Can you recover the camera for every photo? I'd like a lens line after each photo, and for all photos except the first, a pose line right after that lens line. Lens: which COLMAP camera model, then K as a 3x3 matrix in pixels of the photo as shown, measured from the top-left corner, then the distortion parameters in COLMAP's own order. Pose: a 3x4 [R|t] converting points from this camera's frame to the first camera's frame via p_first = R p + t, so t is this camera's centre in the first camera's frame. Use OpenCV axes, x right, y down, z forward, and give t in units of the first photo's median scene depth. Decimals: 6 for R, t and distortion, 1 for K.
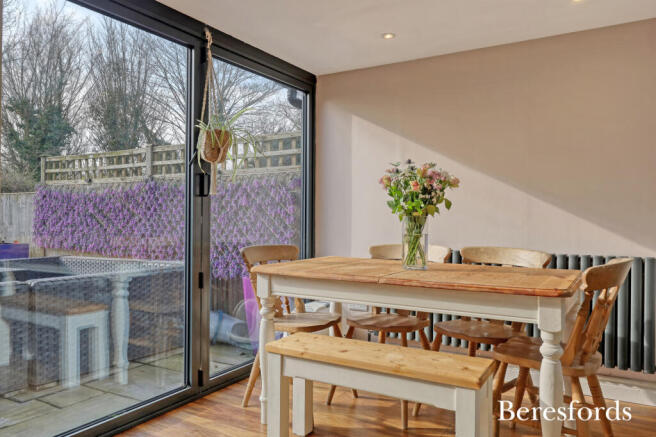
lens RADIAL K [[479.6, 0, 328.0], [0, 479.6, 218.5], [0, 0, 1]] dist [-0.000489, 0.000108]
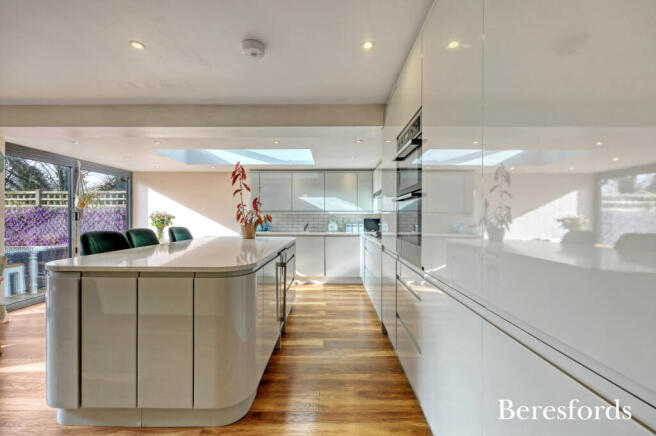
lens RADIAL K [[261.0, 0, 326.4], [0, 261.0, 217.3], [0, 0, 1]] dist [-0.001334, -0.000337]
pose [[0.862460, -0.002313, 0.506120, 0.172274], [0.001952, 0.999997, 0.001243, -0.048828], [-0.506121, -0.000085, 0.862462, -0.798001]]
